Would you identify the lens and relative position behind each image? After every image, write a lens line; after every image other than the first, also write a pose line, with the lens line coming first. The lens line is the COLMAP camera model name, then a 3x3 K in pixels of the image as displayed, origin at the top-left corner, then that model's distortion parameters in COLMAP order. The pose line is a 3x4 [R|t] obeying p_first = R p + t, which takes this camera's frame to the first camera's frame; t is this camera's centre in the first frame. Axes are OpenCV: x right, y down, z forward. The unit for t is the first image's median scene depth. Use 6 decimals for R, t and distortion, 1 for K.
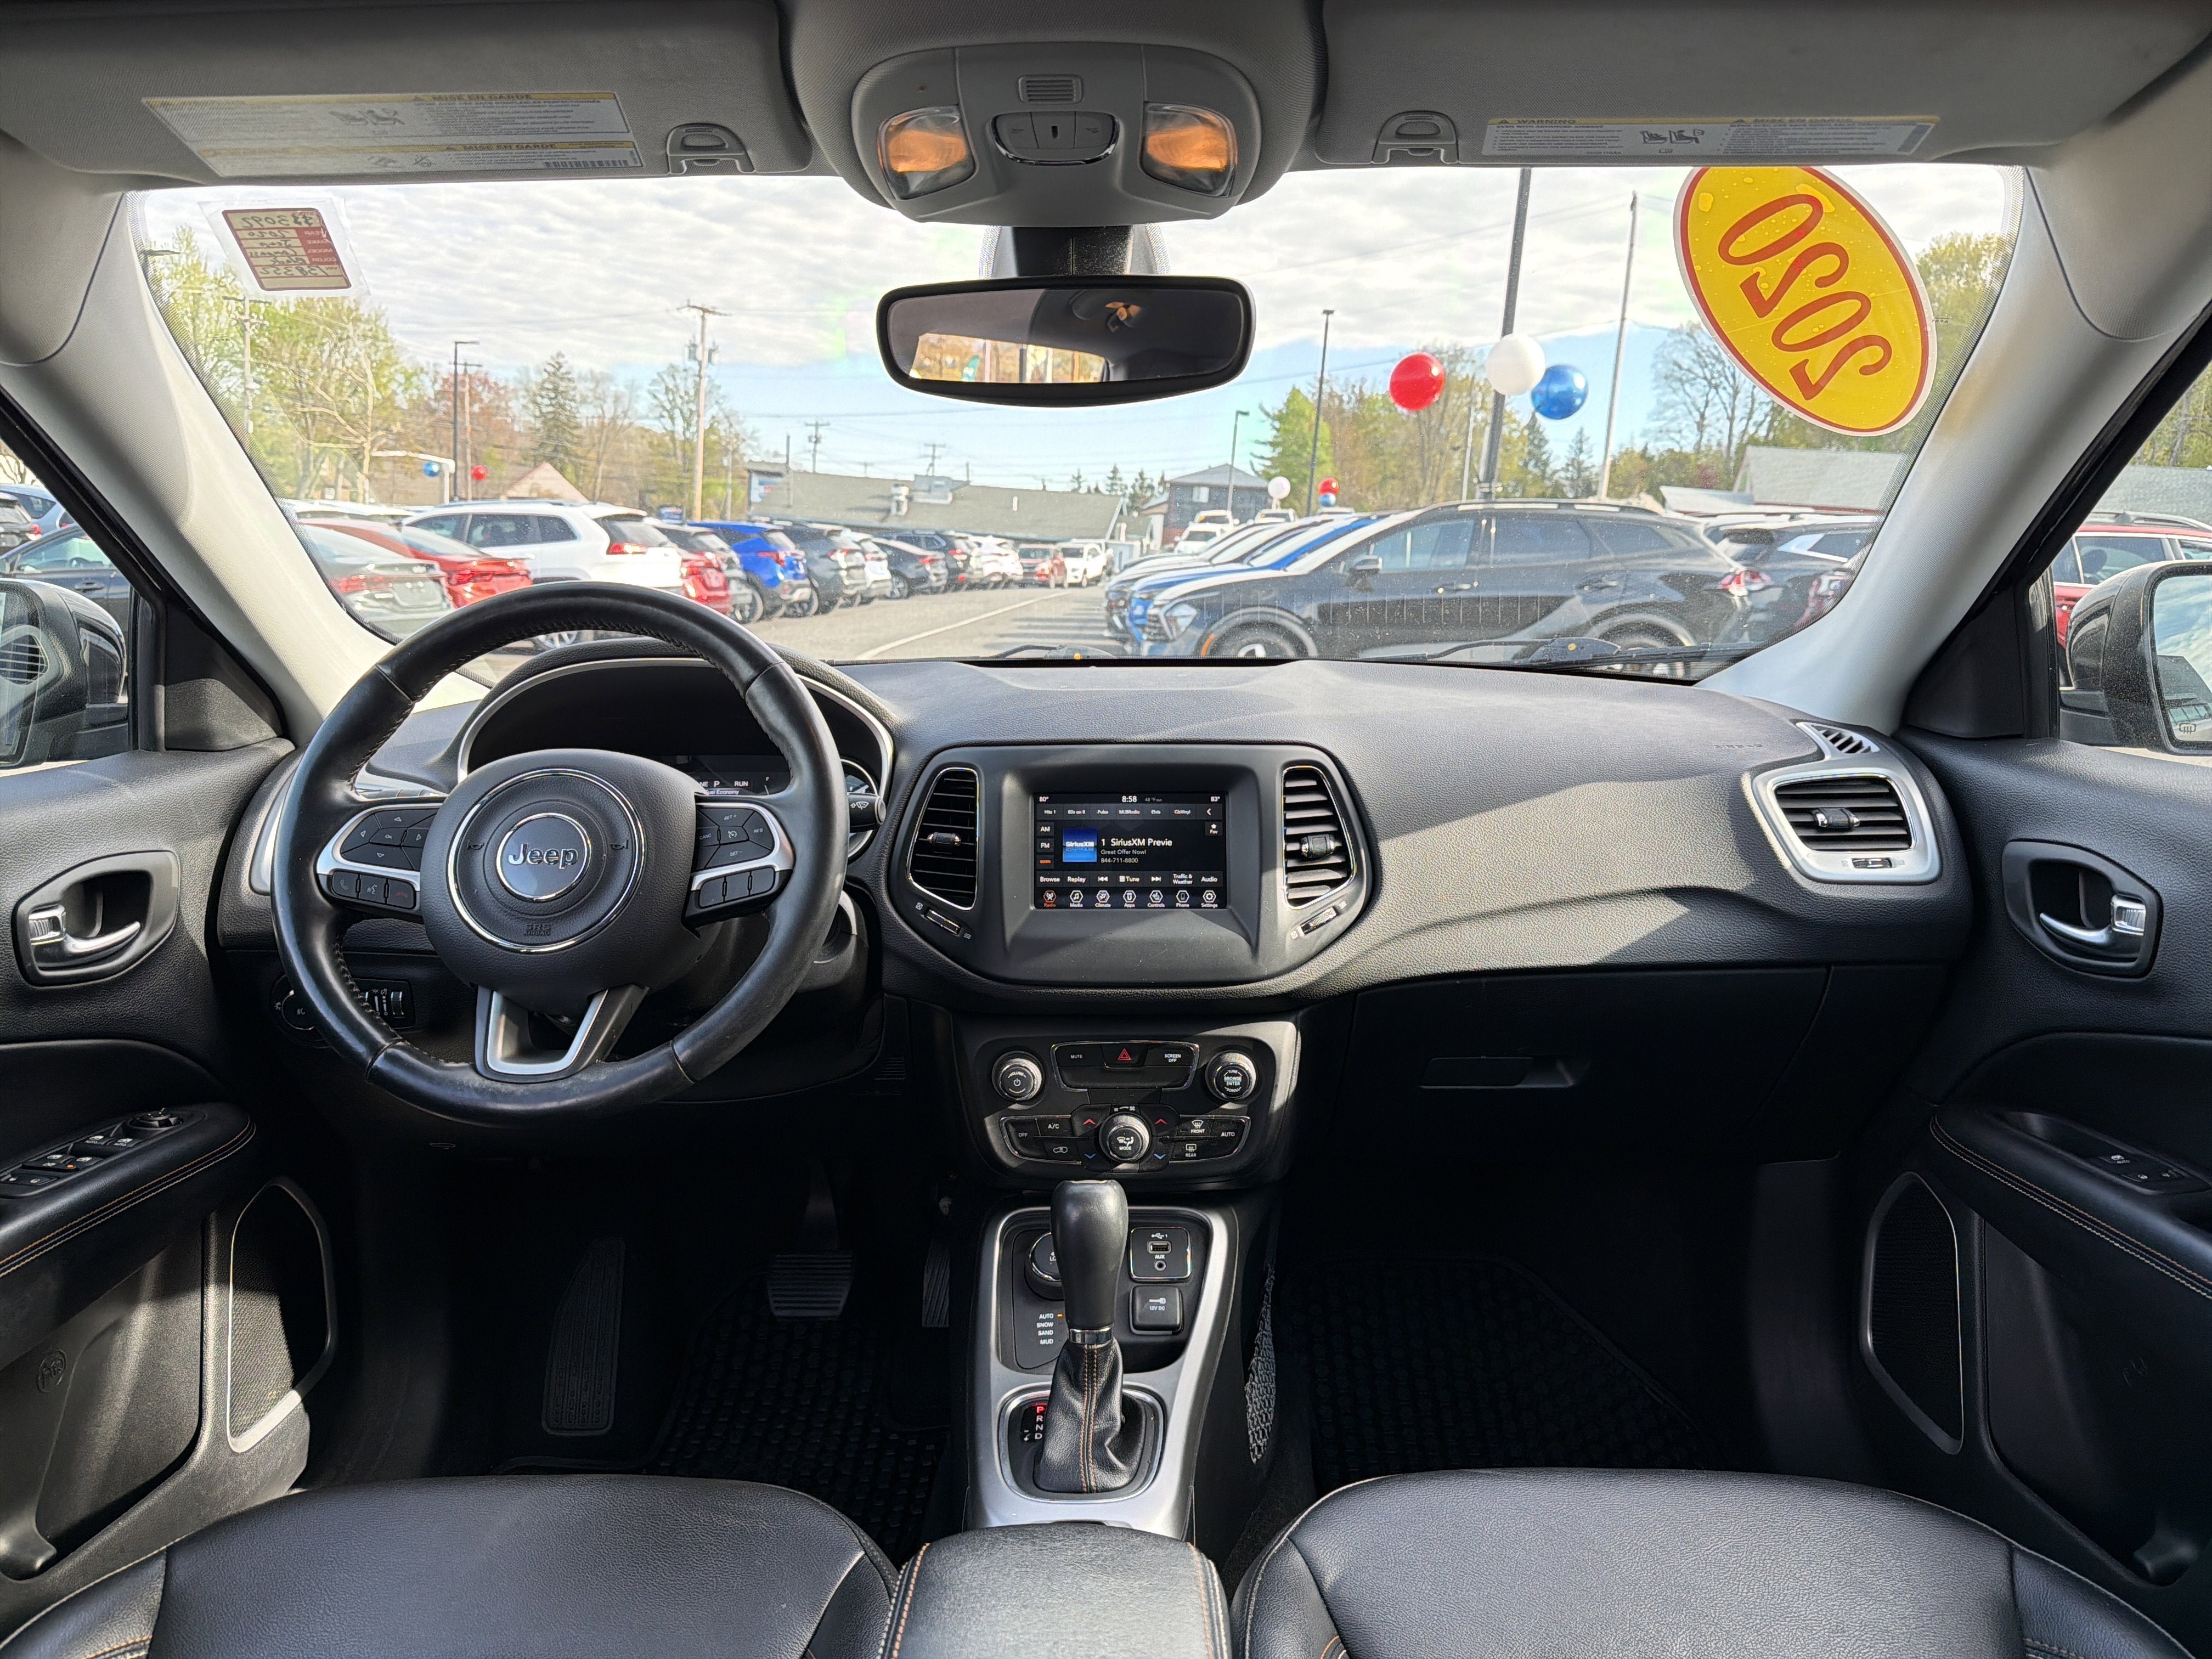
lens RADIAL K [[1570.5, 0, 1093.1], [0, 1570.5, 824.8], [0, 0, 1]] dist [0.037783, -0.044676]
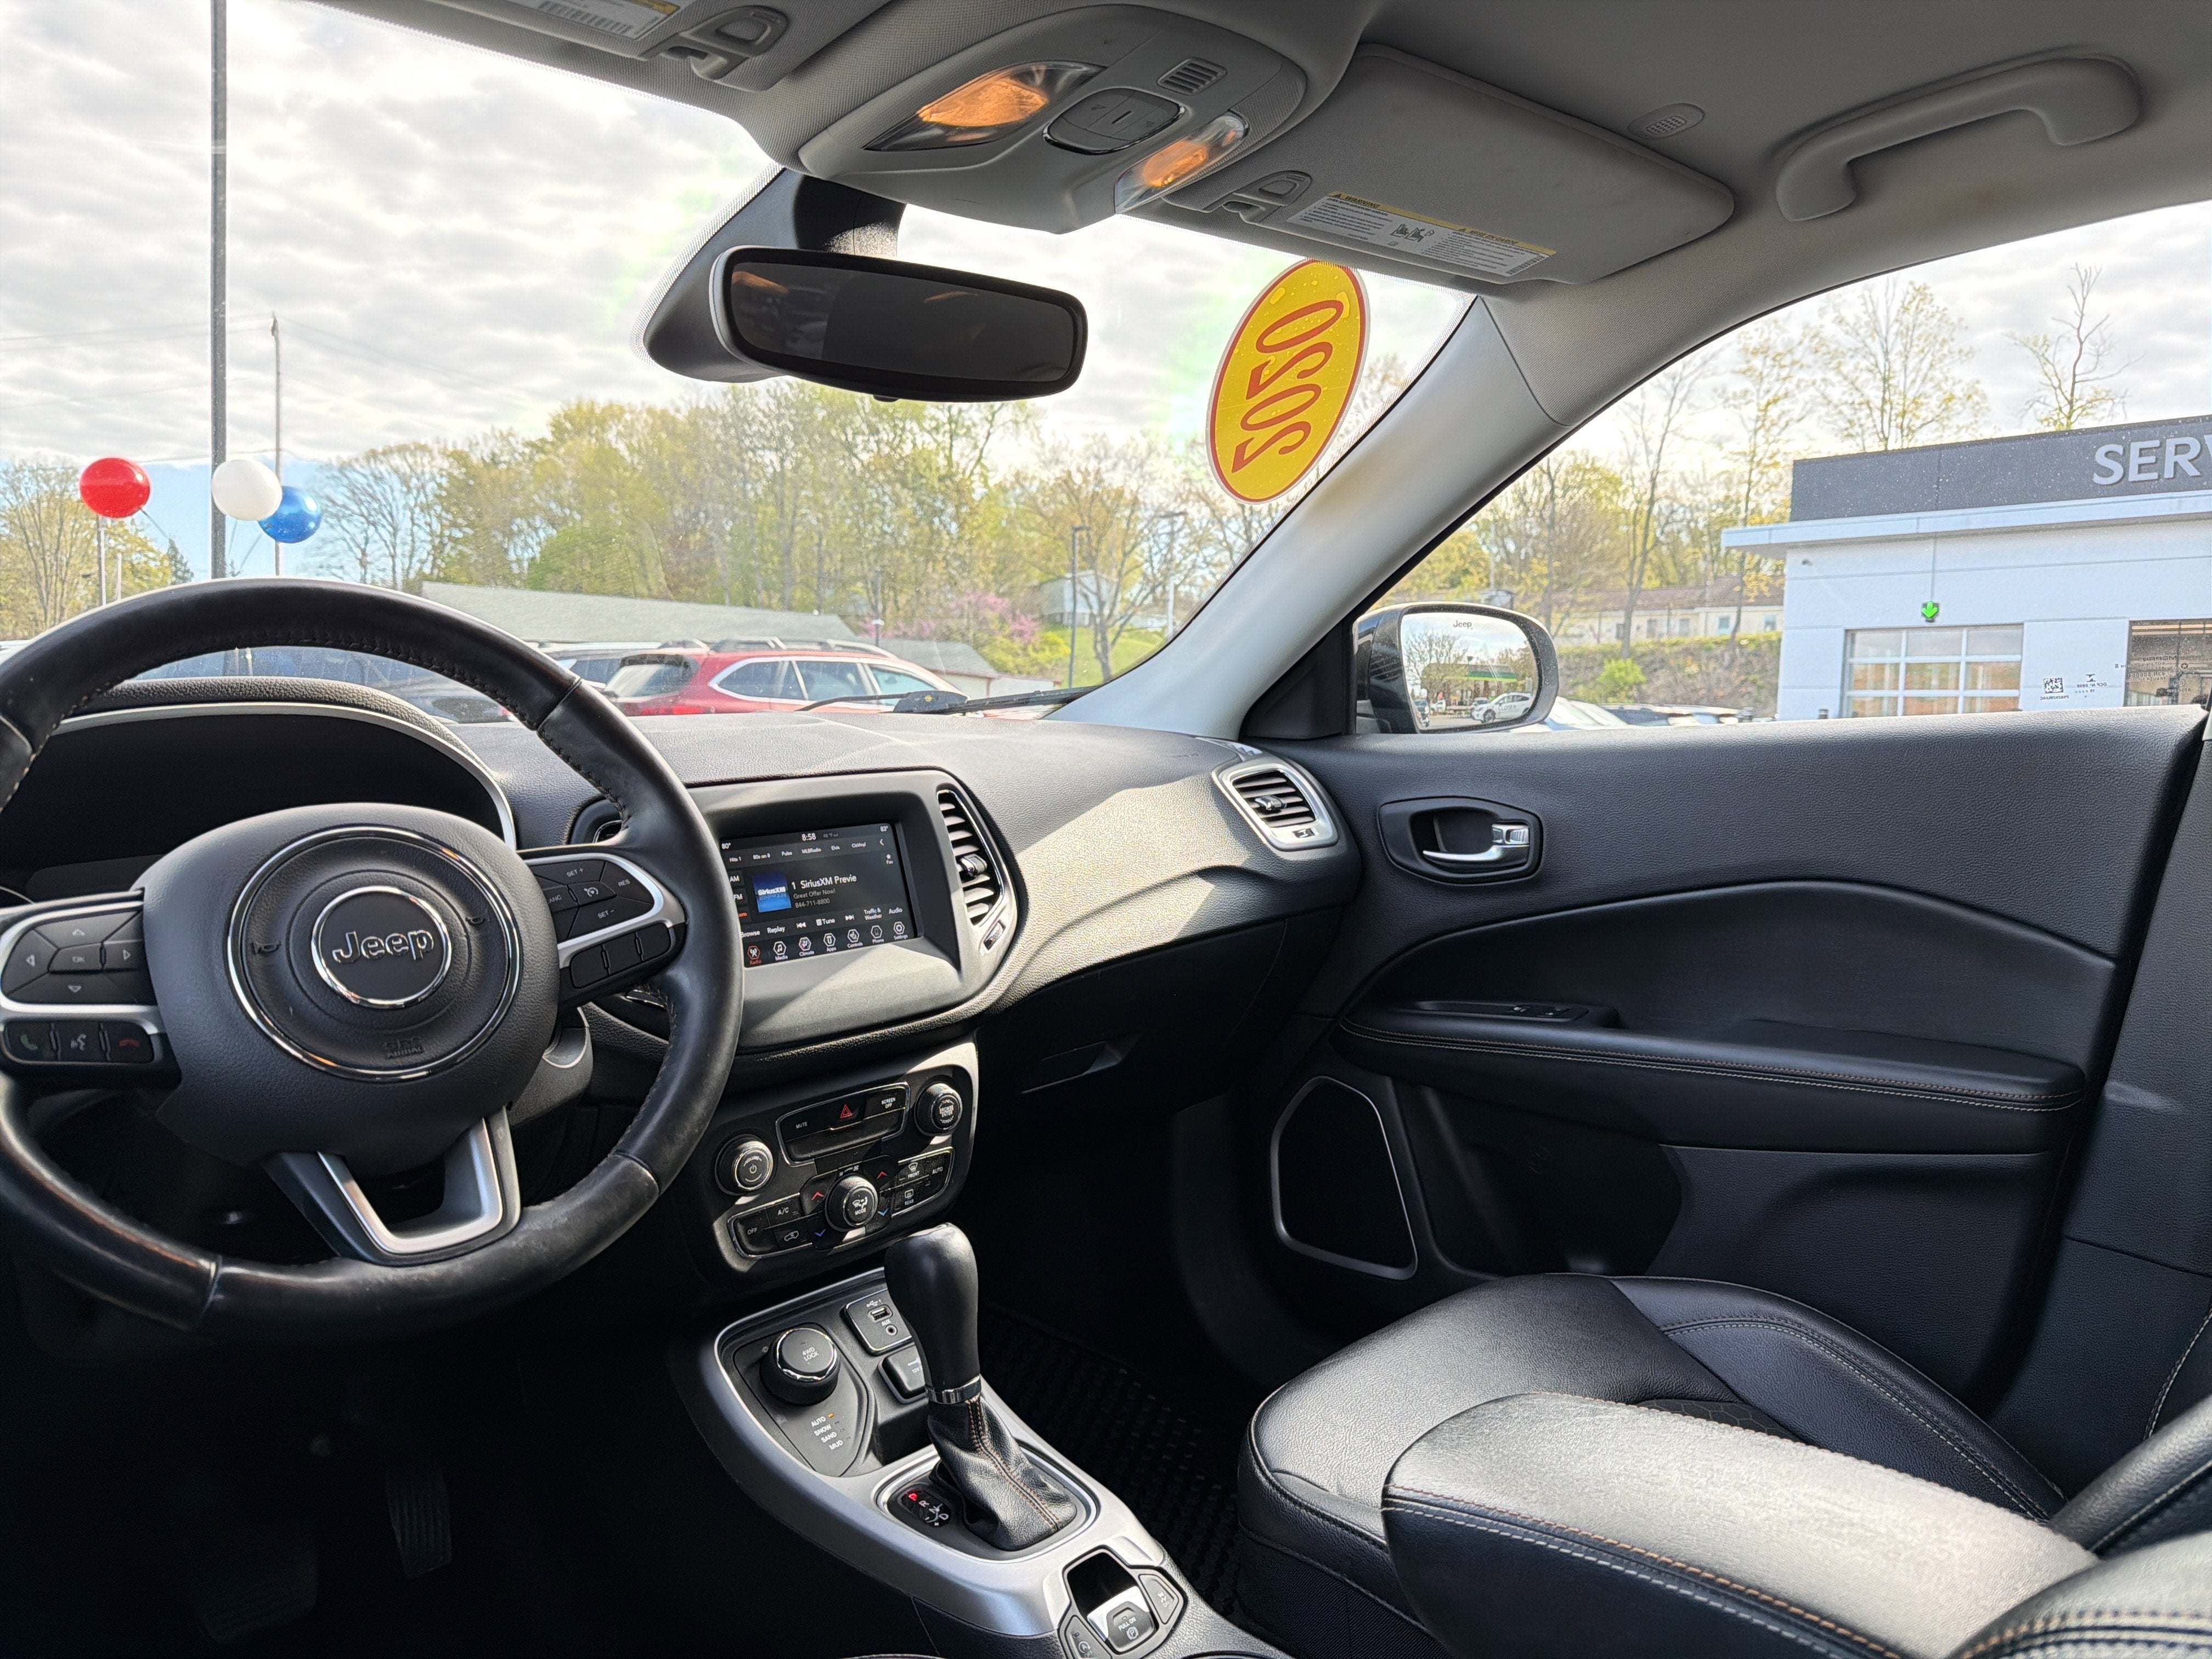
lens RADIAL K [[1570.5, 0, 1120.9], [0, 1570.5, 830.5], [0, 0, 1]] dist [0.037783, -0.044676]
pose [[0.694966, -0.087953, 0.713643, -0.203153], [0.145891, 0.989095, -0.020171, 0.010113], [-0.704087, 0.118132, 0.700219, 0.084617]]
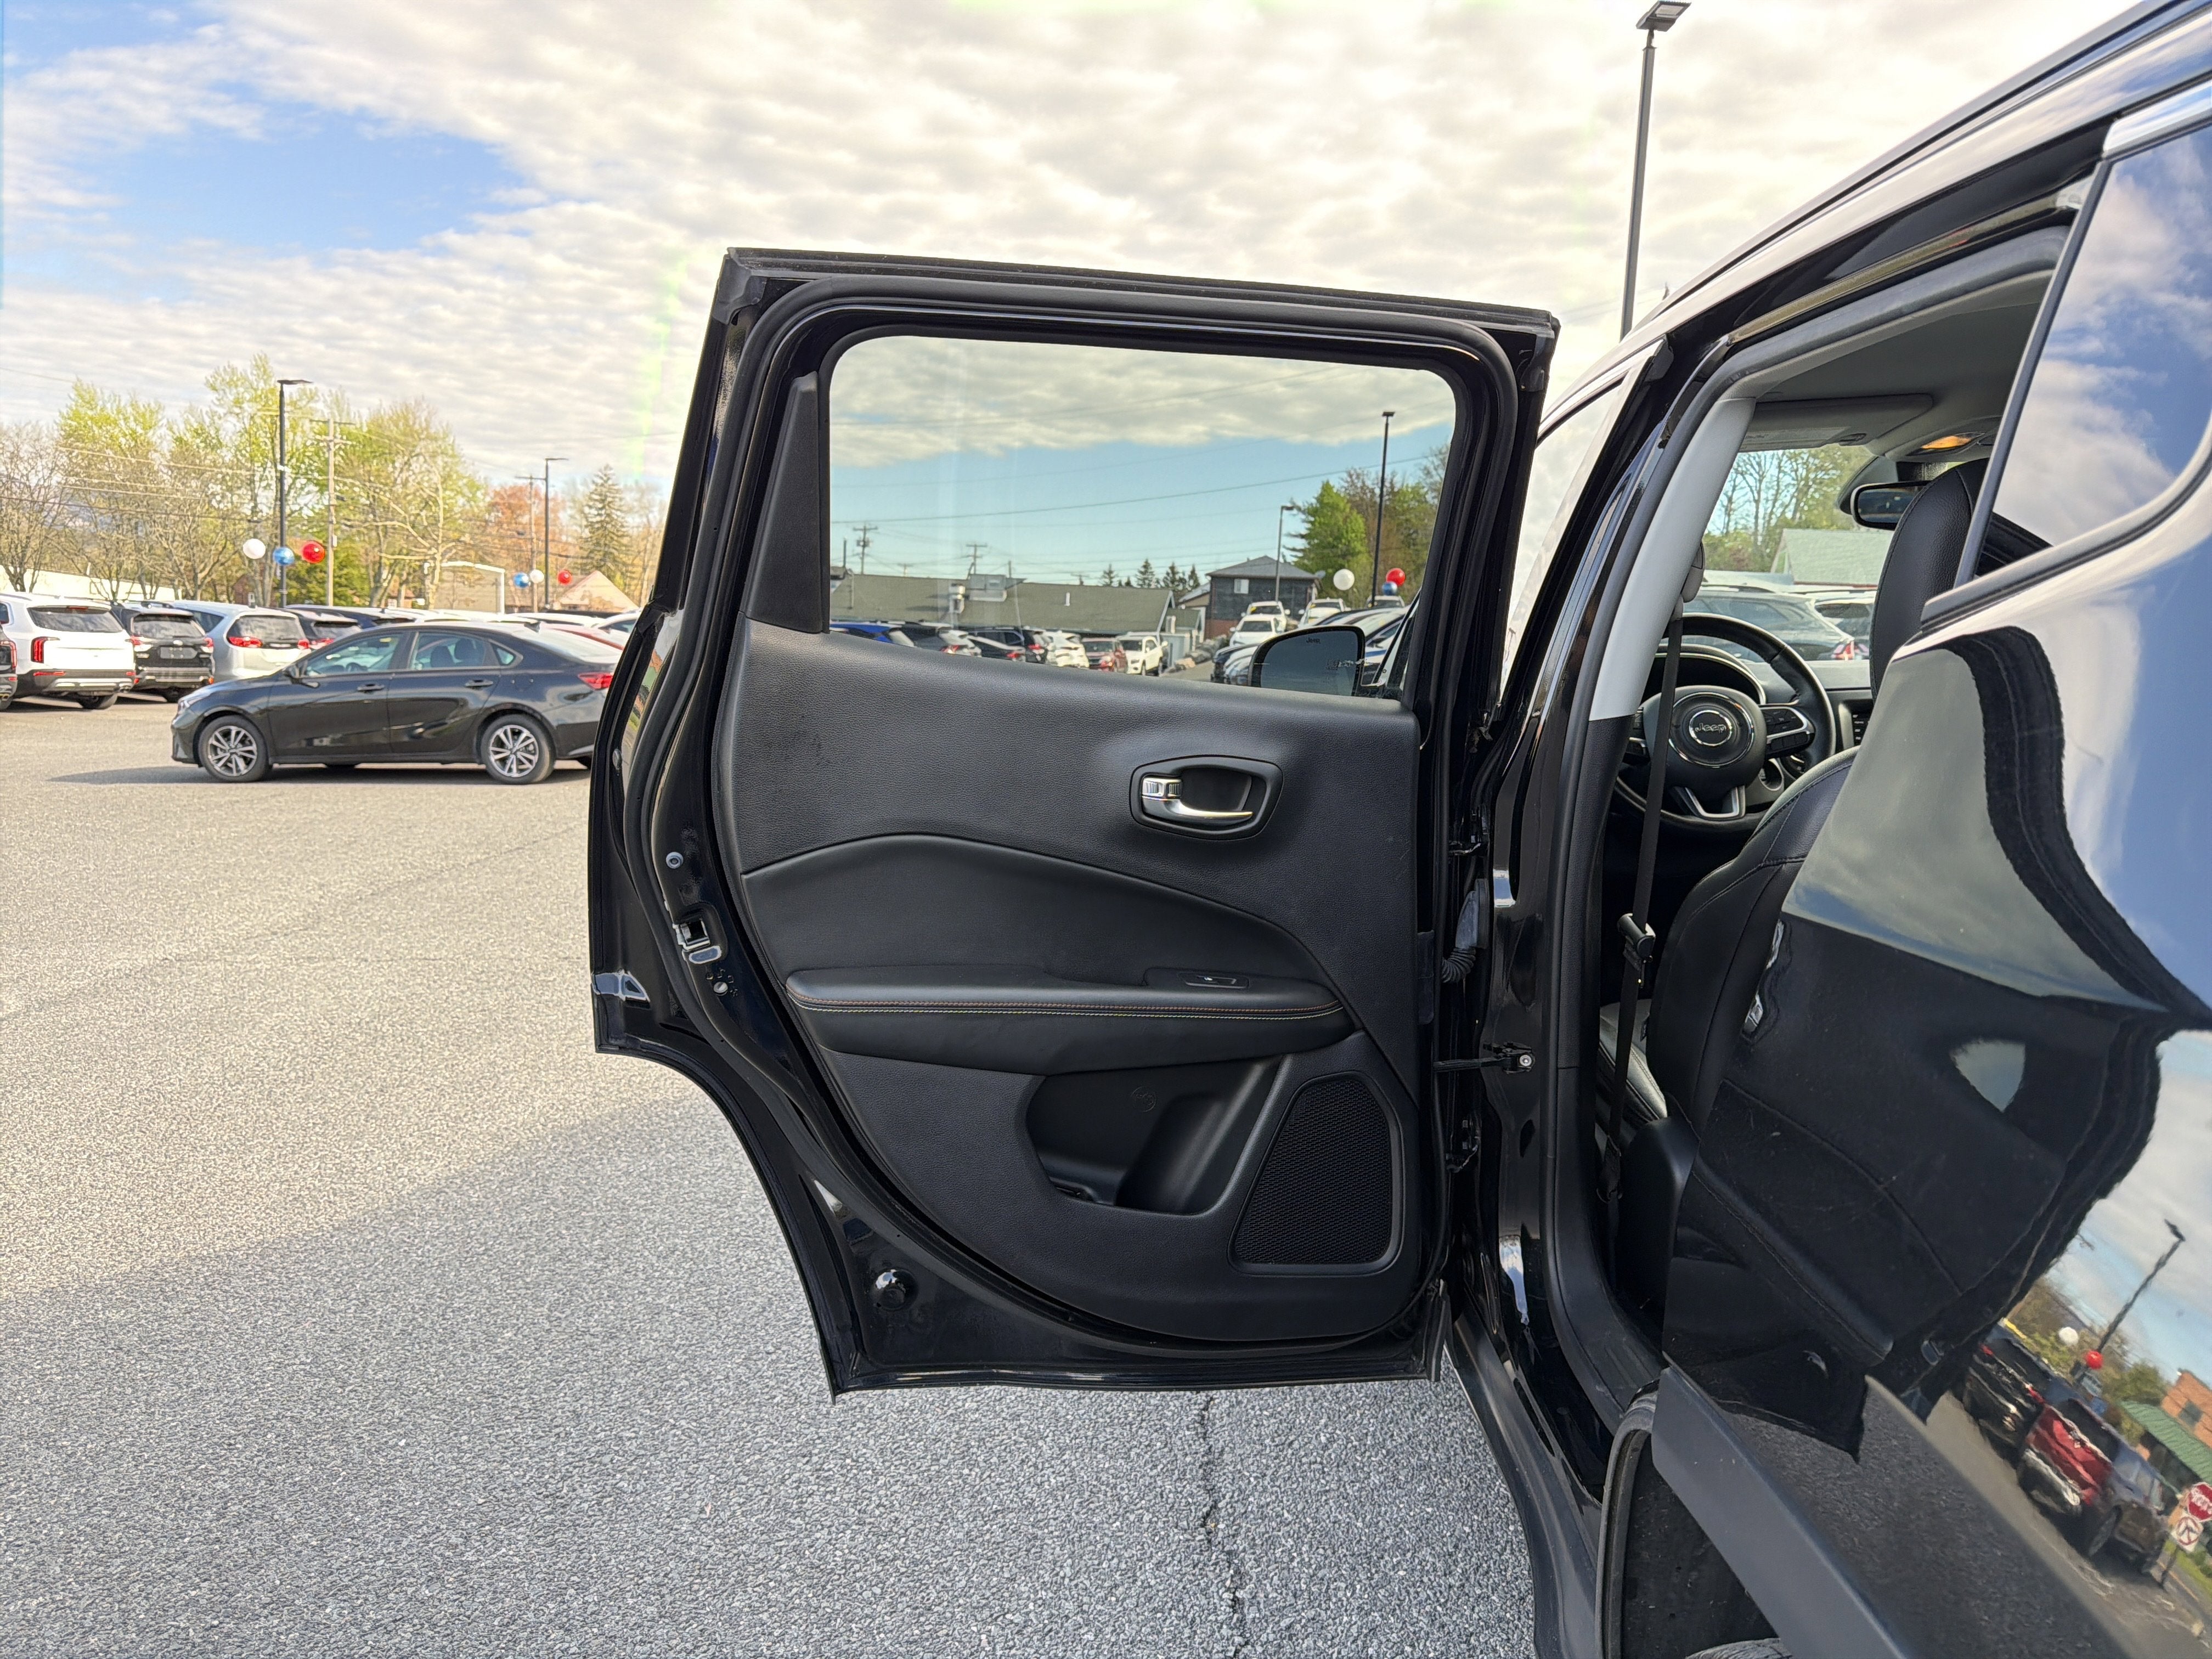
lens RADIAL K [[1570.5, 0, 1090.2], [0, 1570.5, 828.3], [0, 0, 1]] dist [0.037783, -0.044676]
pose [[0.999610, -0.019062, -0.020425, -0.401176], [0.017877, 0.998232, -0.056686, 0.093181], [0.021469, 0.056299, 0.998183, -0.444494]]
